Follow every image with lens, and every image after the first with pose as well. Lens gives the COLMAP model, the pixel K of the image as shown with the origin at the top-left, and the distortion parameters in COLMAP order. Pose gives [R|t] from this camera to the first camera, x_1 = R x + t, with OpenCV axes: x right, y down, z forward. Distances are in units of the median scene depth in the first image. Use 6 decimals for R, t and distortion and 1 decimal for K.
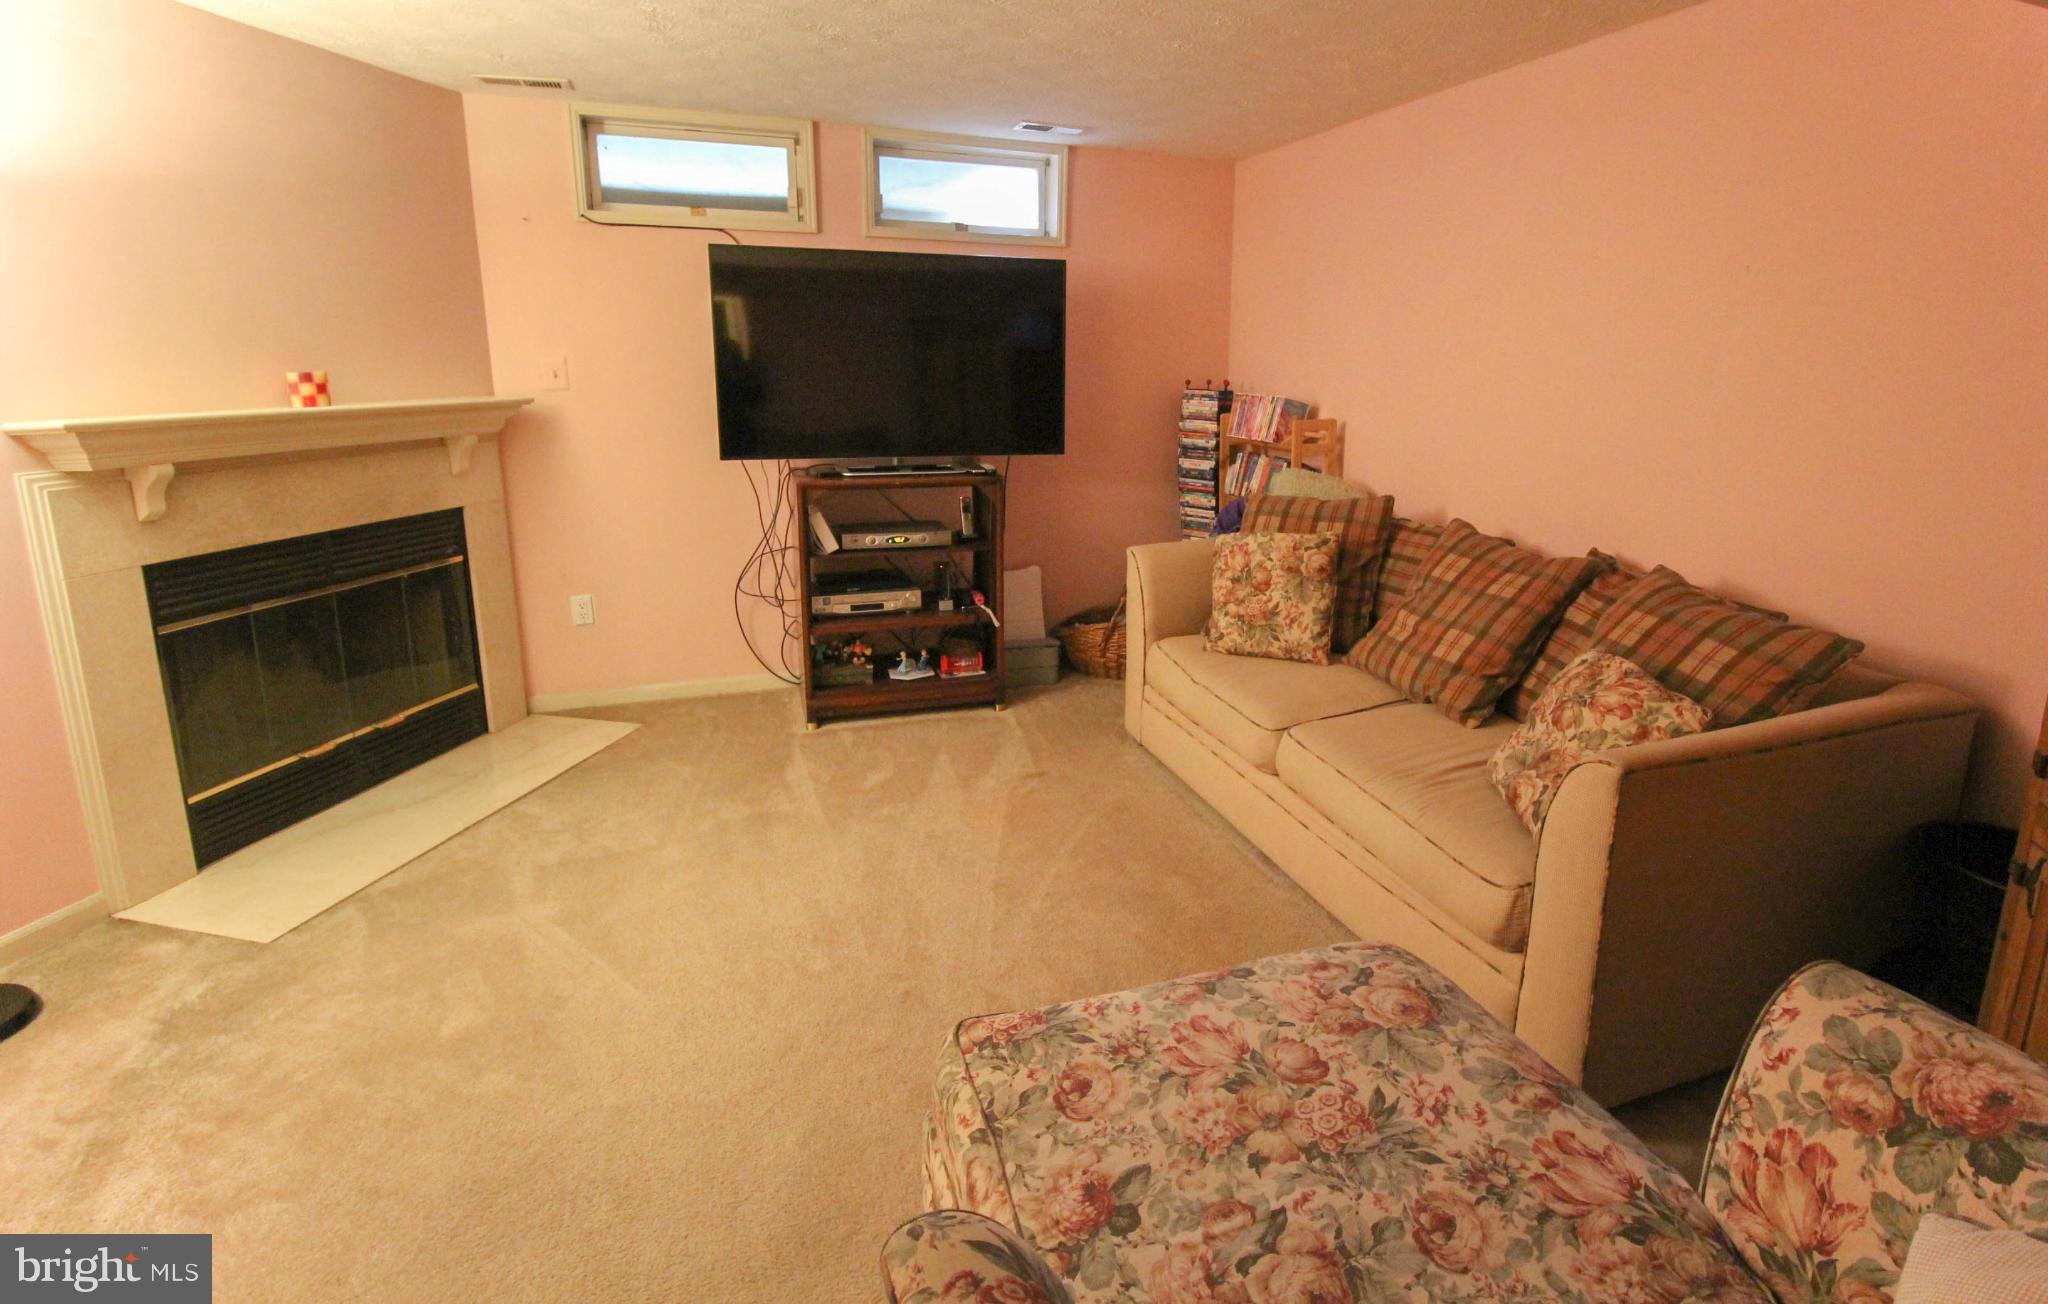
lens RADIAL K [[992.9, 0, 1032.4], [0, 992.9, 586.9], [0, 0, 1]] dist [-0.001117, -0.011816]
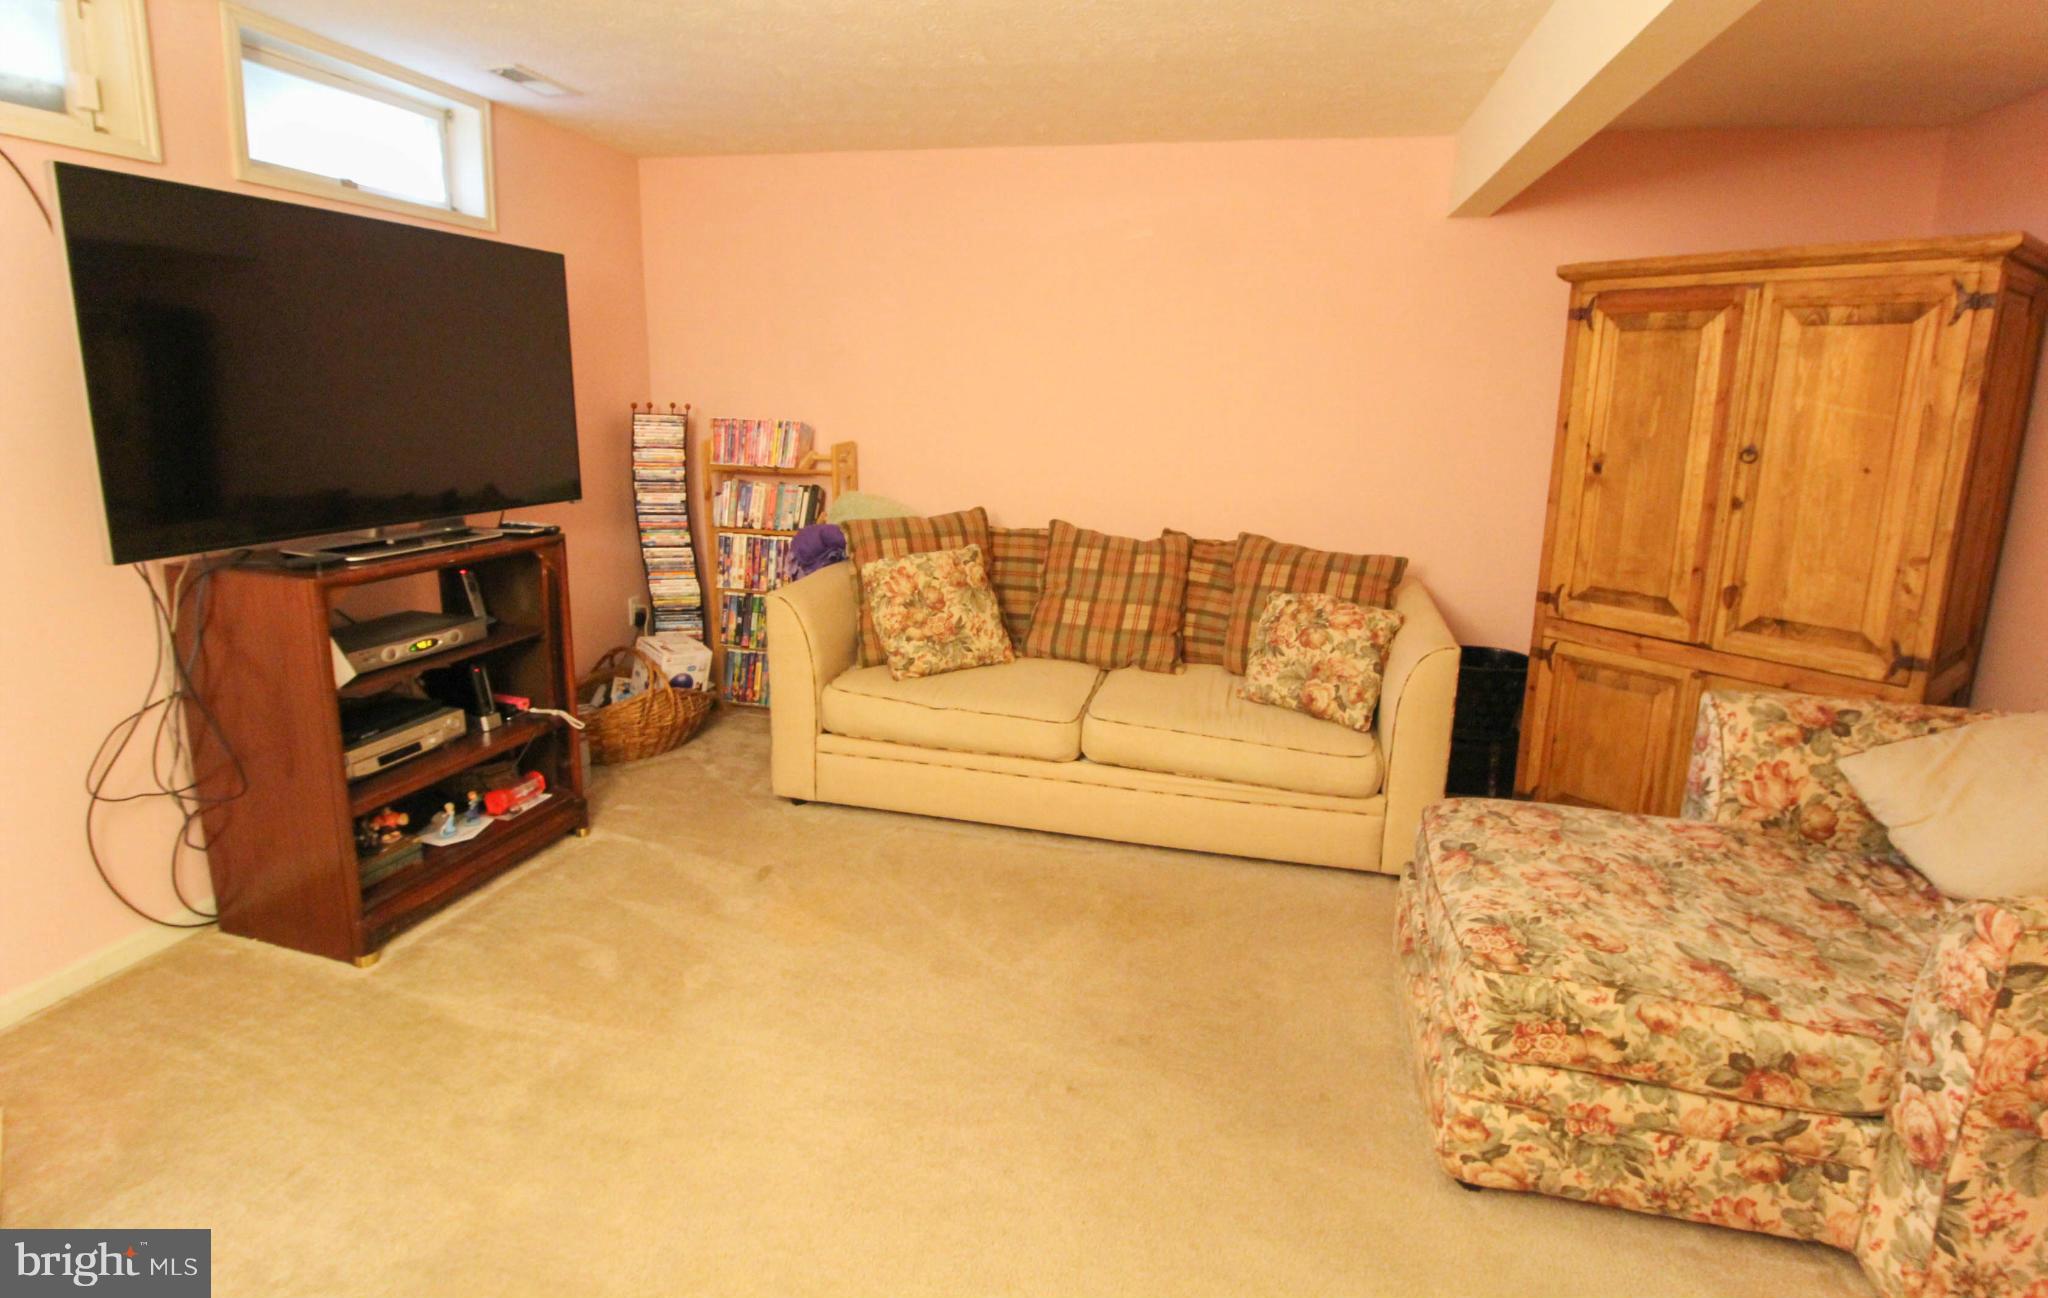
lens RADIAL K [[998.5, 0, 1025.7], [0, 998.5, 606.0], [0, 0, 1]] dist [-0.000631, -0.011821]
pose [[0.541282, -0.176986, 0.822004, -0.572724], [0.170616, 0.980378, 0.098737, -0.086132], [-0.823350, 0.086802, 0.560857, 0.334436]]
